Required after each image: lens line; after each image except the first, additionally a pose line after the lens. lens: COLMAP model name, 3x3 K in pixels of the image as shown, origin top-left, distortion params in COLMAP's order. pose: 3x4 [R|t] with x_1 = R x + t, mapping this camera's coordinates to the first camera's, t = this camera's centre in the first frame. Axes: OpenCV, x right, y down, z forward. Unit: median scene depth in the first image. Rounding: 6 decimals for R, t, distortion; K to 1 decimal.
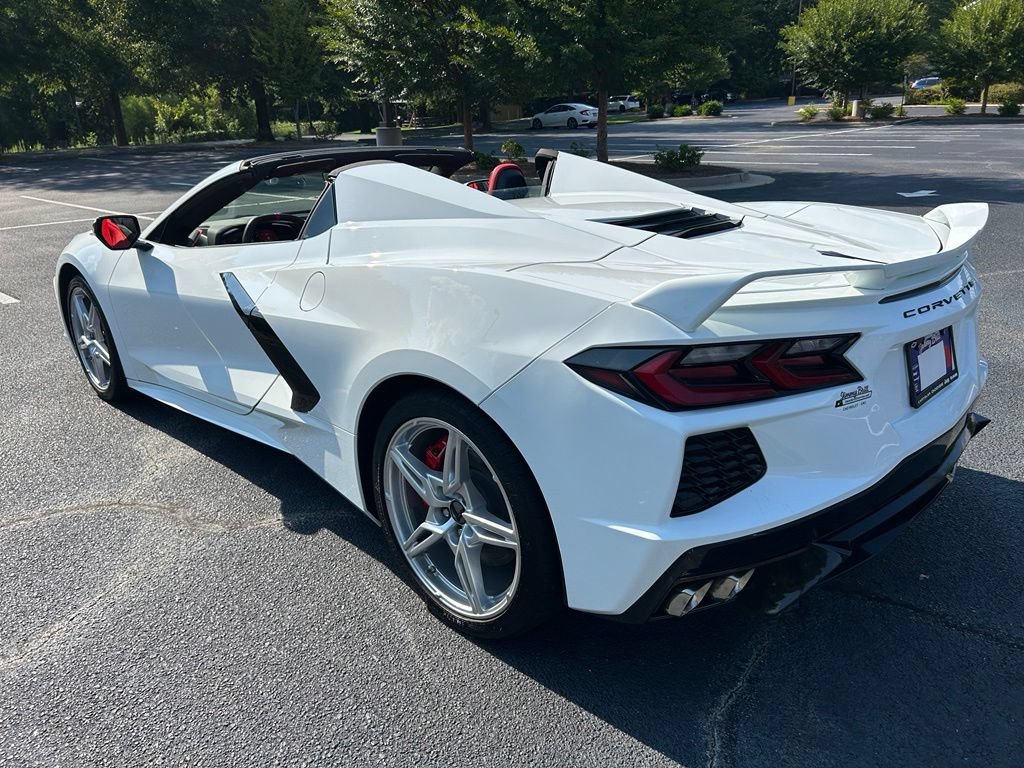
lens RADIAL K [[780.3, 0, 507.4], [0, 780.3, 384.8], [0, 0, 1]] dist [0.046887, -0.057337]
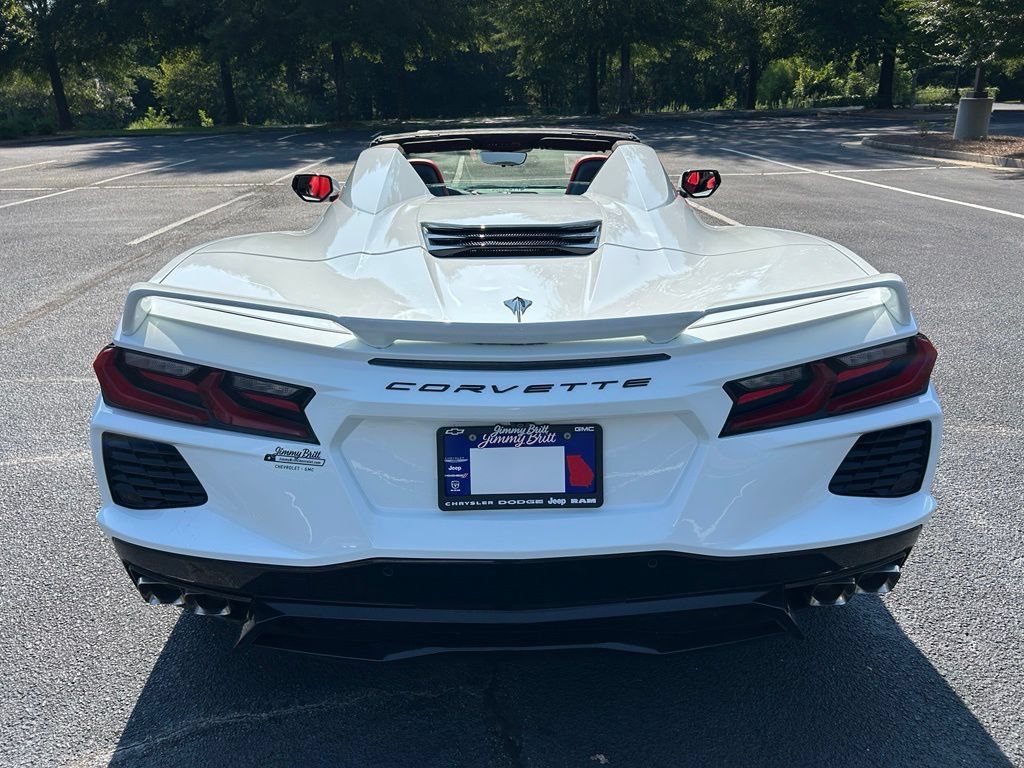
lens RADIAL K [[780.3, 0, 507.4], [0, 780.3, 384.8], [0, 0, 1]] dist [0.046887, -0.057337]
pose [[0.720411, 0.258558, -0.643550, 0.974527], [-0.231487, 0.964340, 0.128307, -0.193910], [0.653775, 0.056540, 0.754574, 0.418943]]
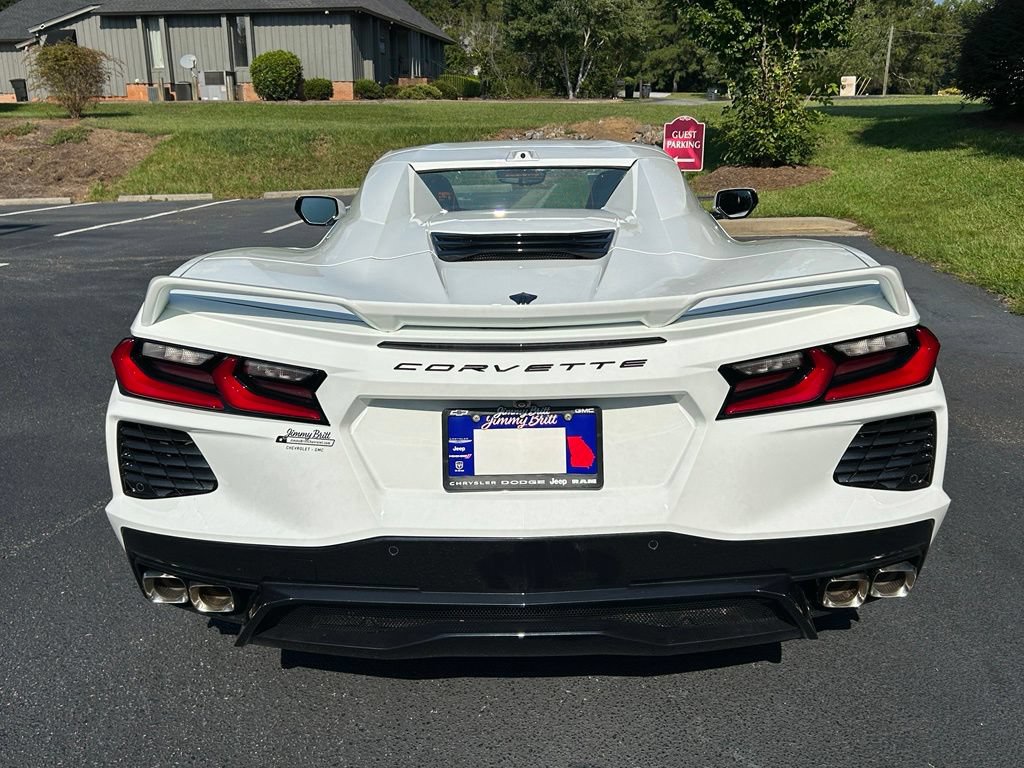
lens RADIAL K [[937.8, 0, 512.0], [0, 937.8, 384.0], [0, 0, 1]] dist [0.028647, -0.008853]
pose [[0.703079, 0.205790, -0.680684, 1.129081], [-0.230050, 0.971560, 0.056111, -0.136830], [0.672872, 0.117141, 0.730425, 0.307541]]
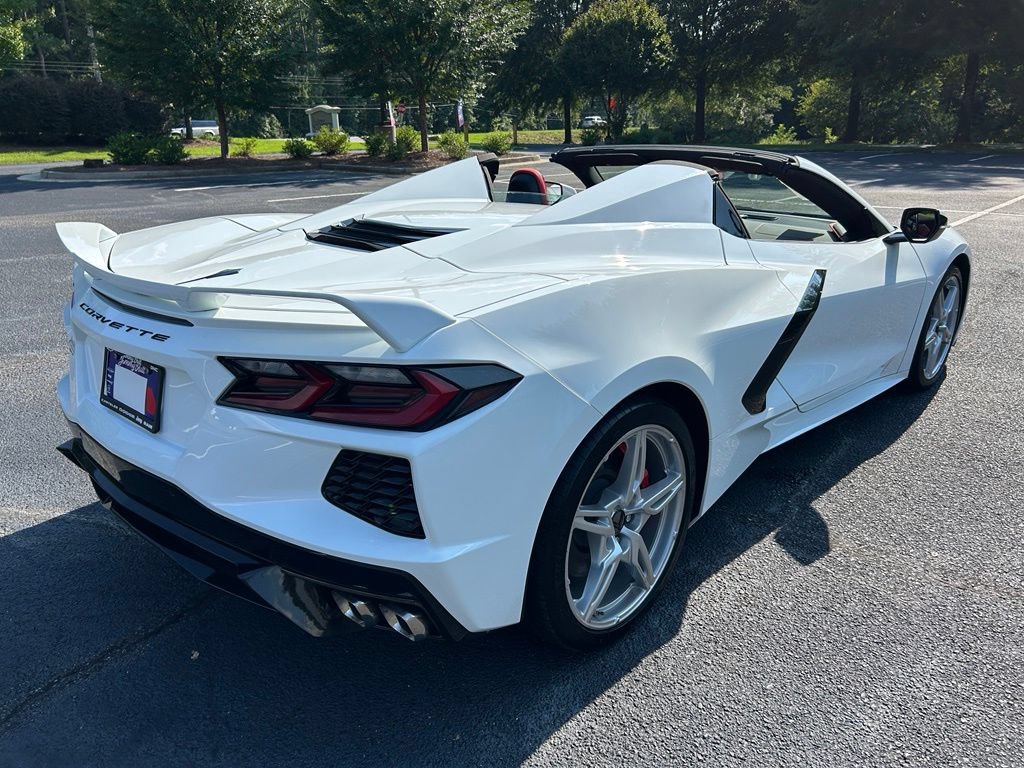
lens RADIAL K [[780.3, 0, 507.4], [0, 780.3, 384.8], [0, 0, 1]] dist [0.046887, -0.057337]
pose [[0.041414, 0.349643, -0.935967, 1.450075], [-0.324125, 0.890811, 0.318432, -0.485879], [0.945107, 0.290183, 0.150220, 1.274289]]
